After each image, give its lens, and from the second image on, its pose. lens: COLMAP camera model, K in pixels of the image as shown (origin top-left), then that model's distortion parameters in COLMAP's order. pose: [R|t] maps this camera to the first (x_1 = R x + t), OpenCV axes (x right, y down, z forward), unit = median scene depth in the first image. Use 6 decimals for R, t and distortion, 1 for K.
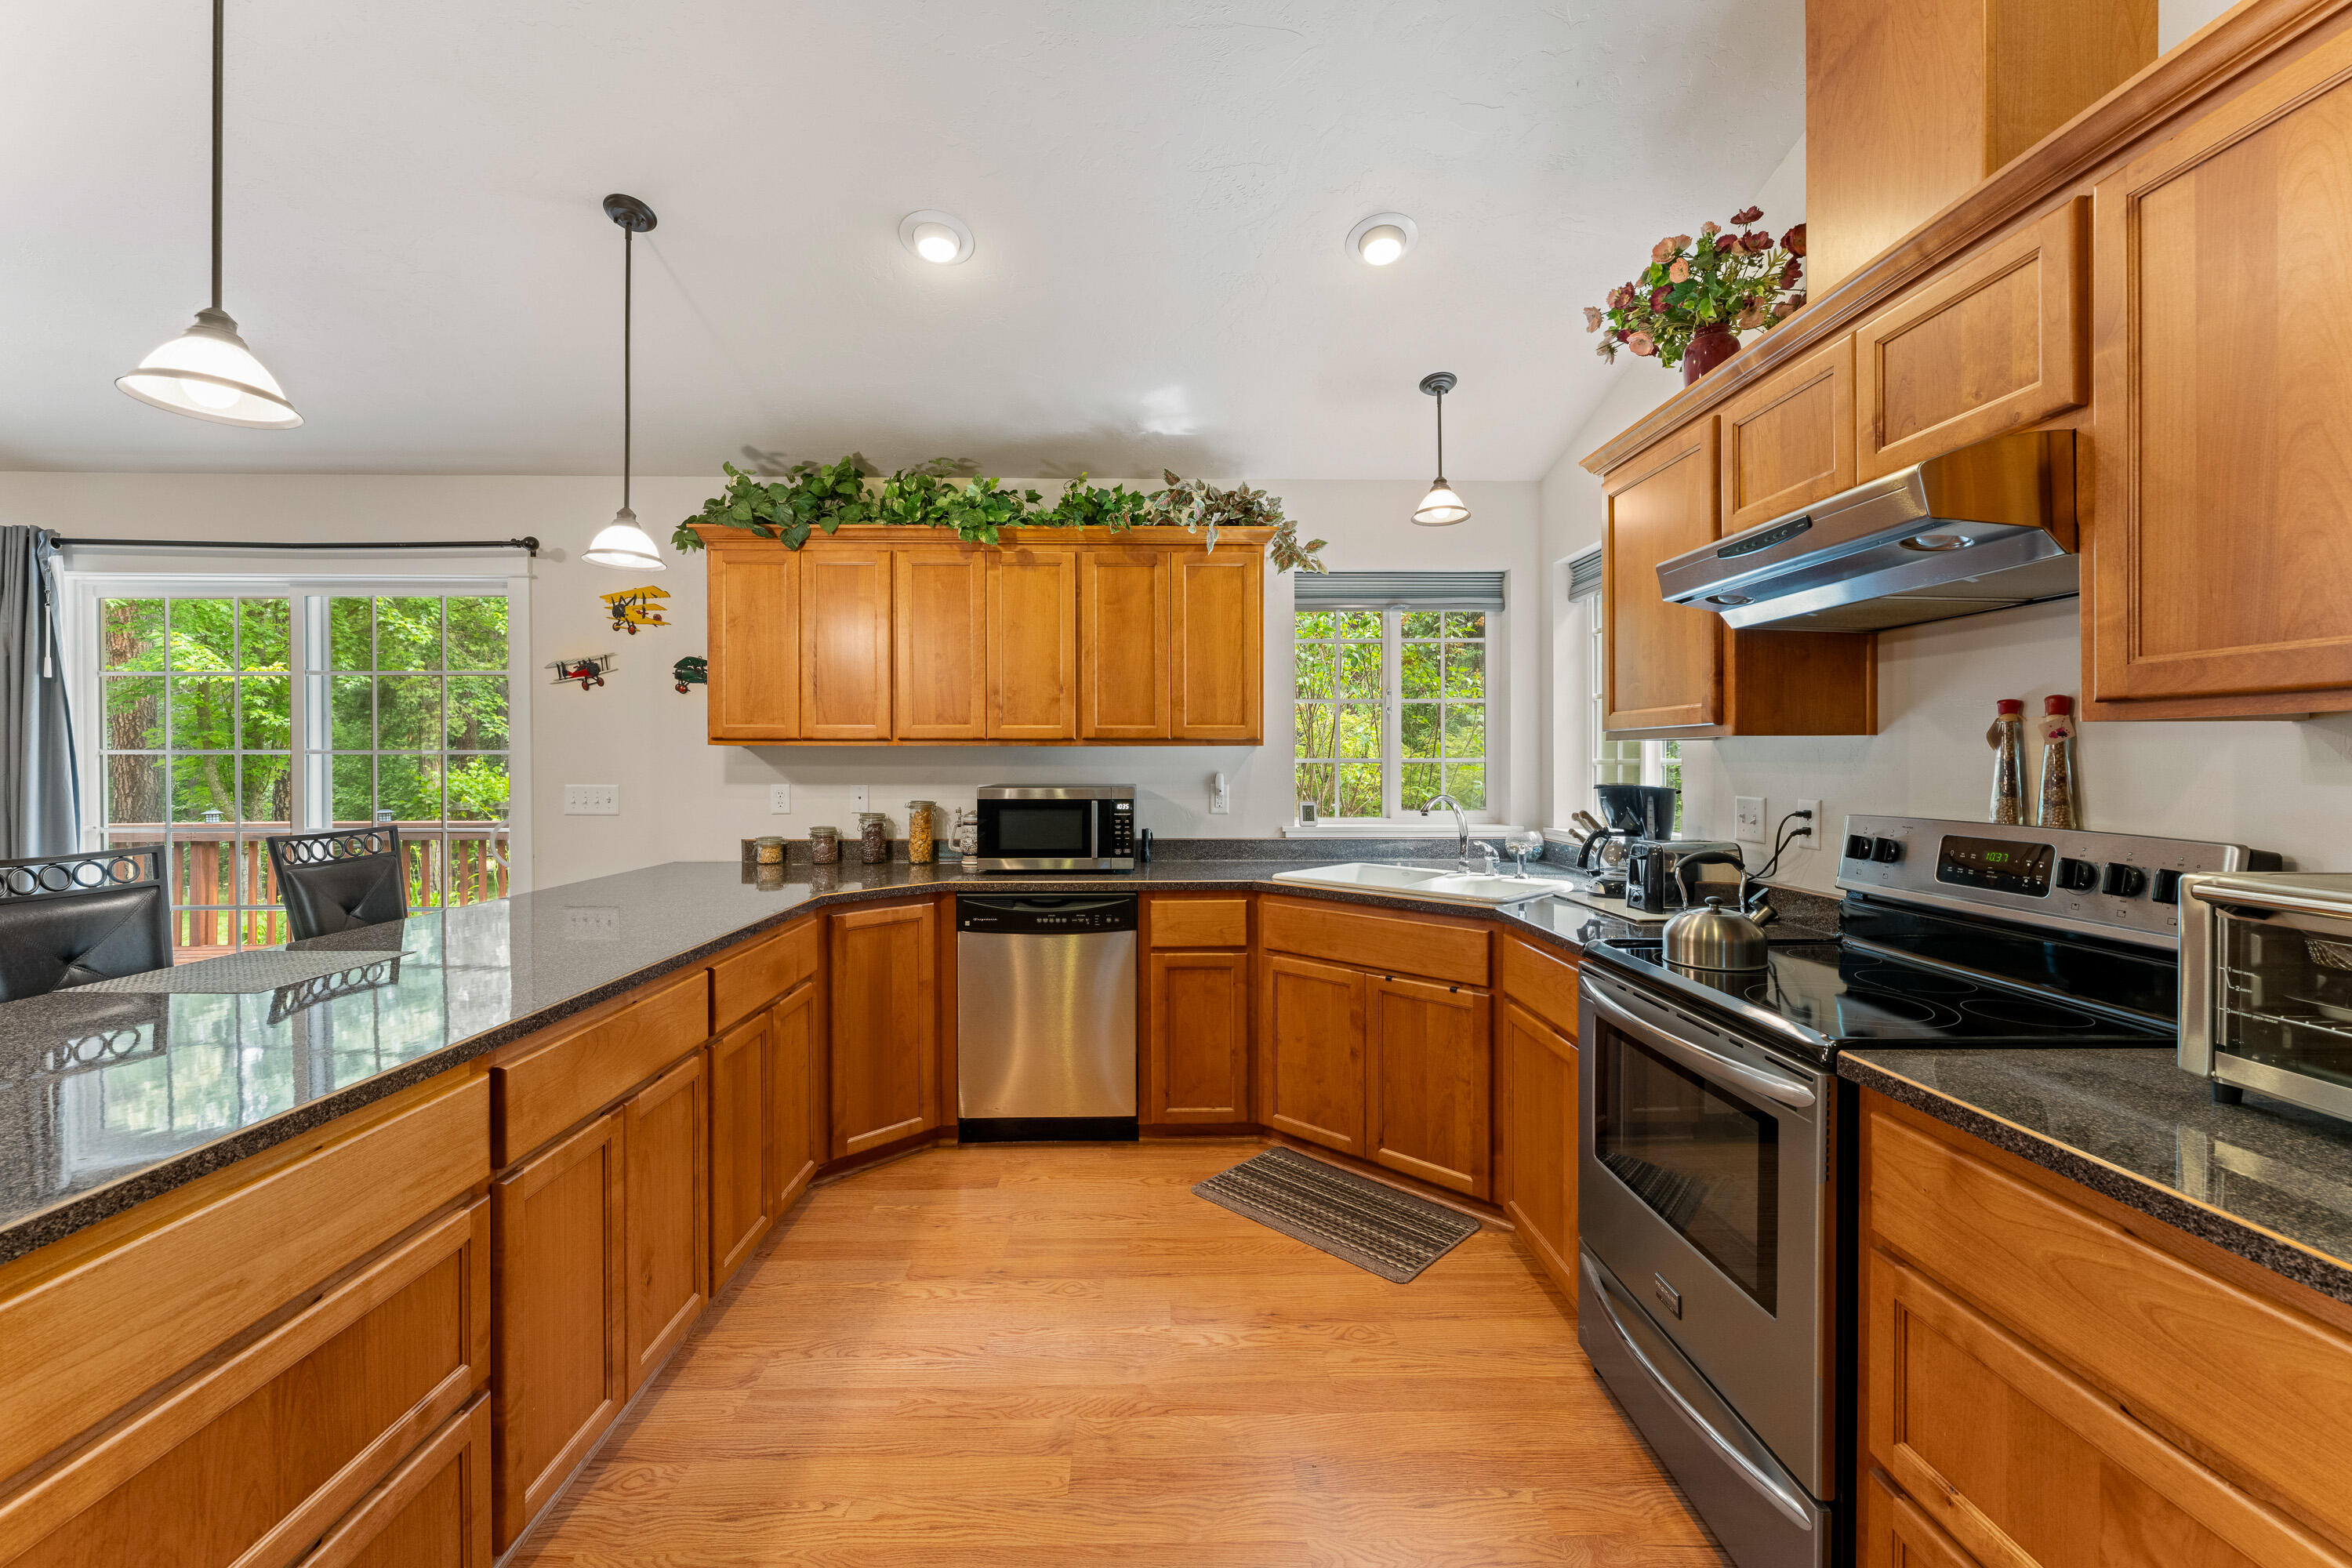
lens RADIAL K [[941.5, 0, 1174.4], [0, 941.5, 767.4], [0, 0, 1]] dist [-0.001227, -0.000405]
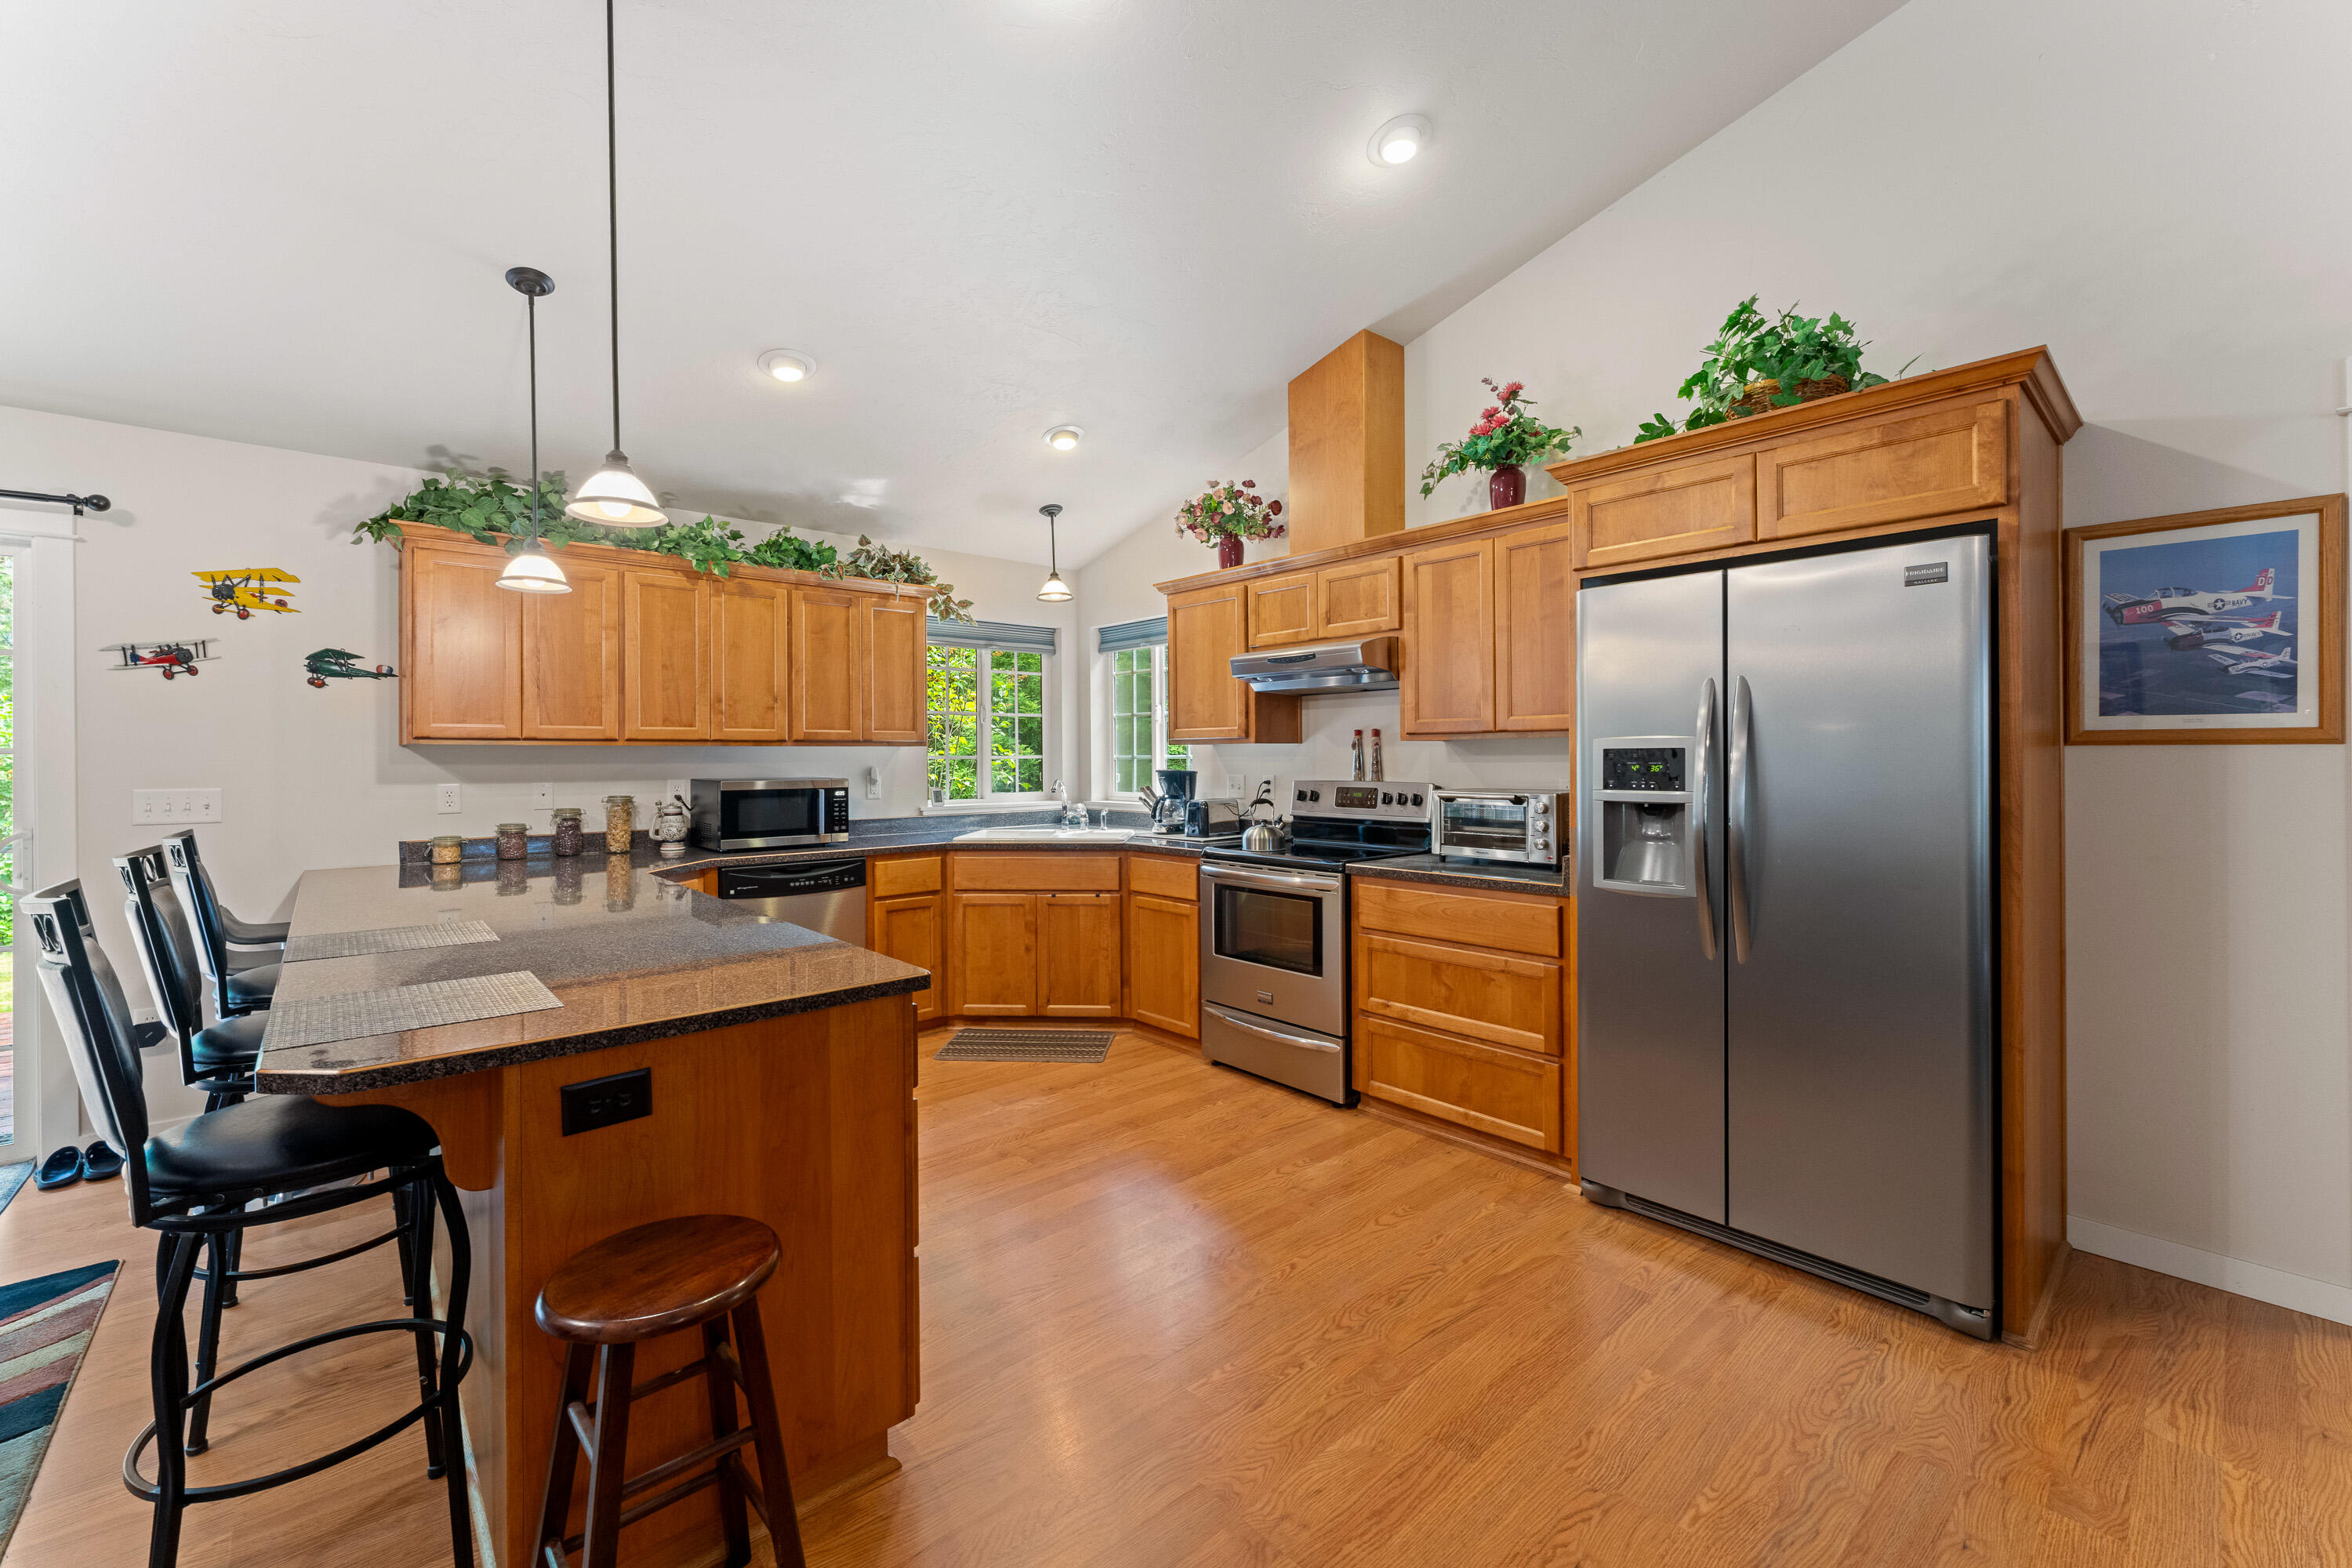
lens RADIAL K [[942.8, 0, 1170.0], [0, 942.8, 757.6], [0, 0, 1]] dist [-0.003712, -0.000233]
pose [[0.763615, -0.004707, 0.645655, -0.543807], [0.010285, 0.999935, -0.004874, 0.003583], [-0.645590, 0.010363, 0.763614, -0.279329]]
